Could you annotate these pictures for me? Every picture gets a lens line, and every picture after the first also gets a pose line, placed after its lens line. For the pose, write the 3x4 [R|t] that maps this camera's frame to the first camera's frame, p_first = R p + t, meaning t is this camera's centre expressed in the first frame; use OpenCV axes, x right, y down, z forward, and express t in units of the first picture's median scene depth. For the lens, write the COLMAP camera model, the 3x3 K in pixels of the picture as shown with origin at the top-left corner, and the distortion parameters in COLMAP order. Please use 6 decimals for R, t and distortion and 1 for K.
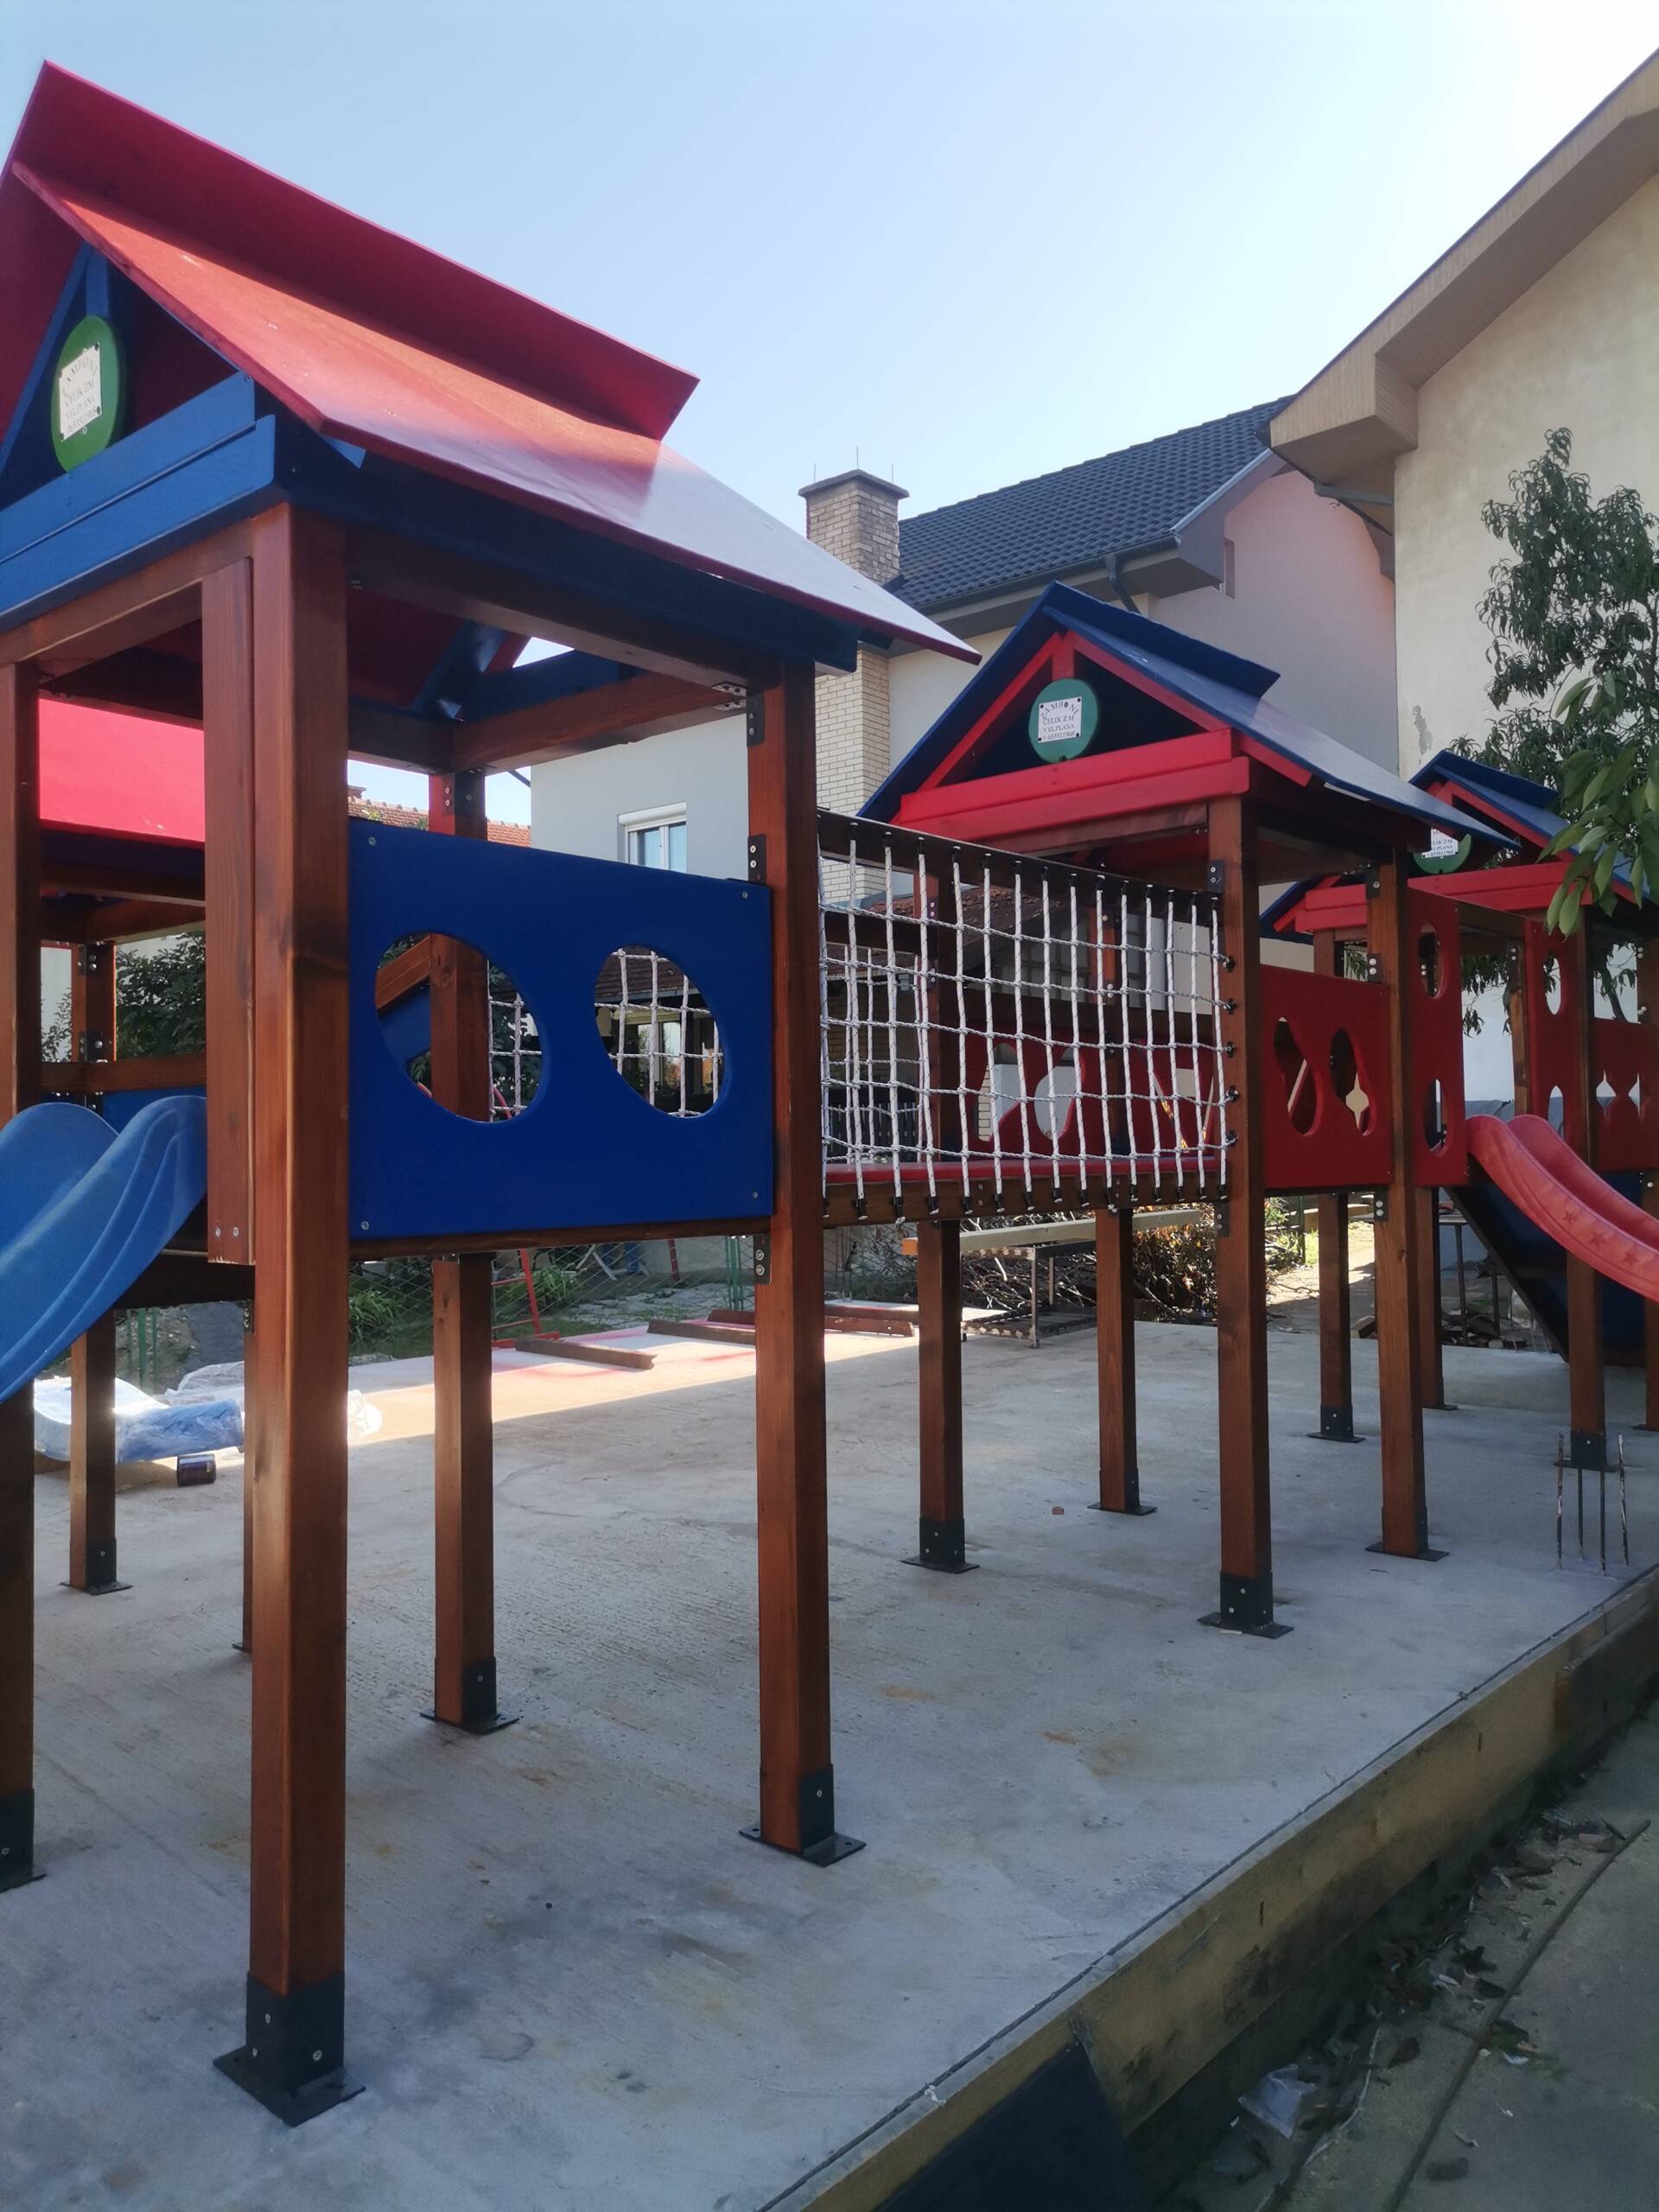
lens RADIAL K [[1623.3, 0, 884.3], [0, 1623.3, 1116.2], [0, 0, 1]] dist [0.047872, -0.036680]
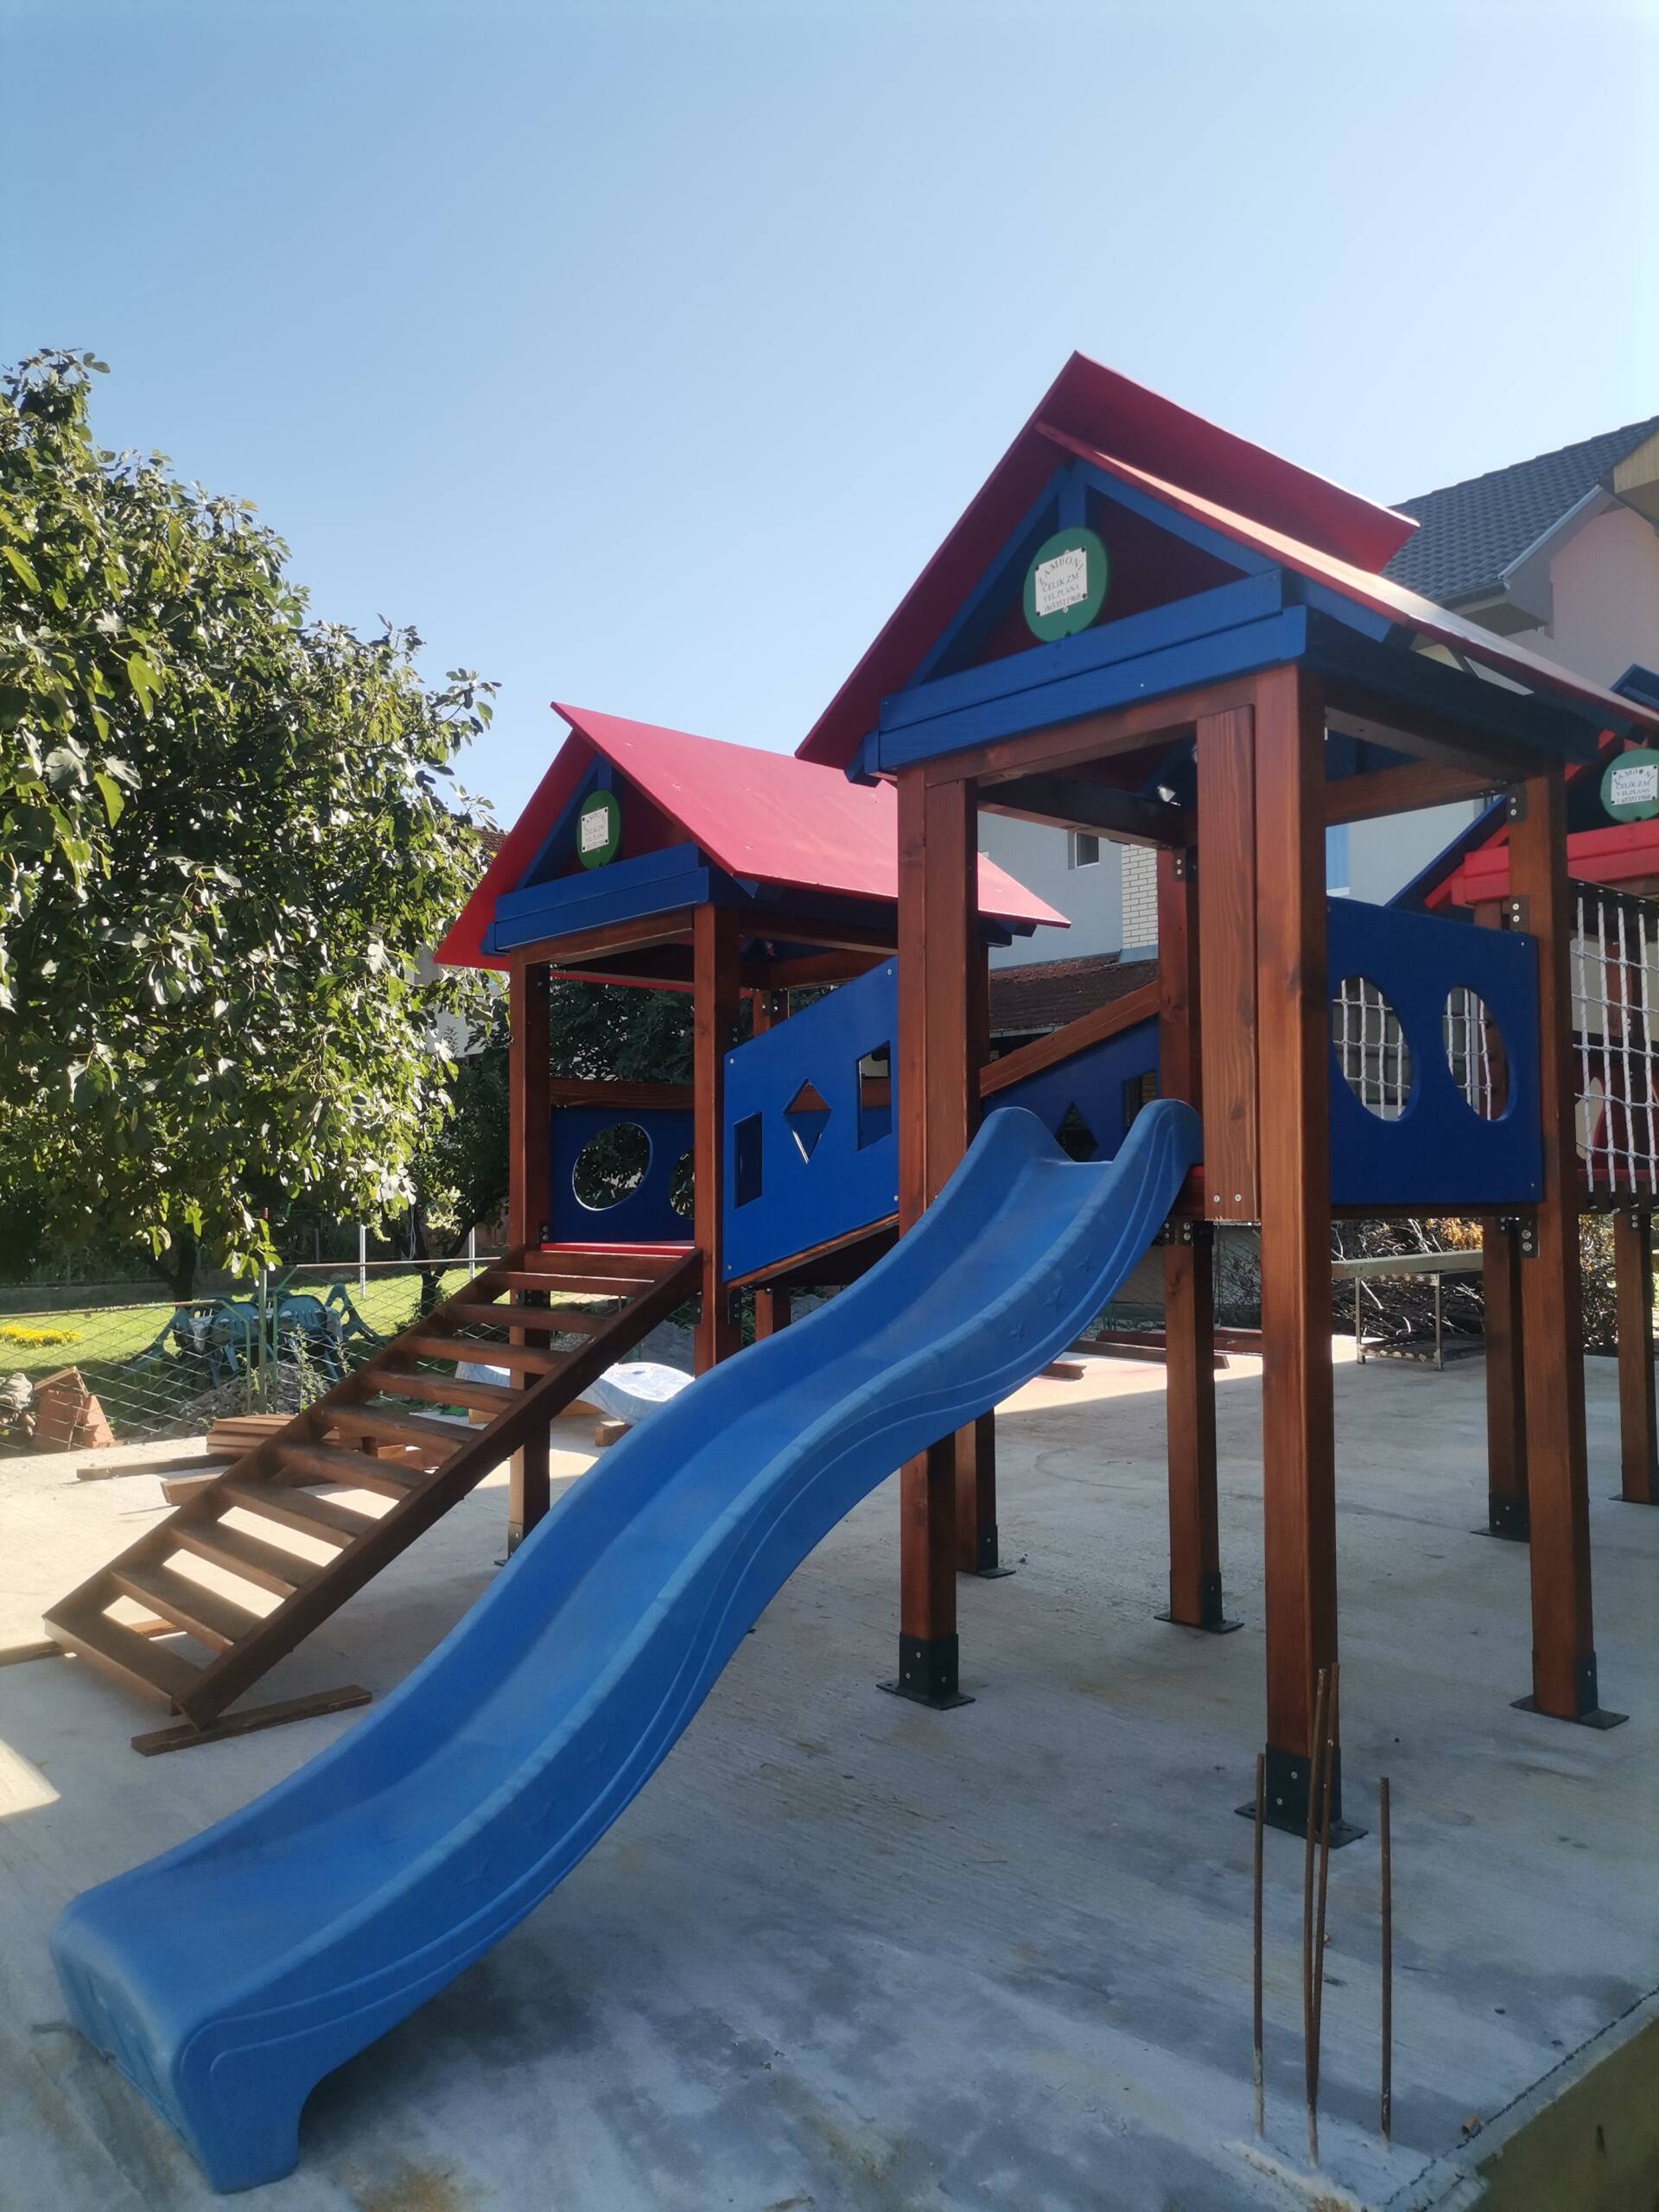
lens RADIAL K [[1667.1, 0, 836.9], [0, 1667.1, 1111.6], [0, 0, 1]] dist [0.037986, -0.024425]
pose [[0.991732, 0.003399, -0.128284, -0.362824], [-0.007343, 0.999514, -0.030281, 0.028860], [0.128119, 0.030973, 0.991275, -0.278974]]
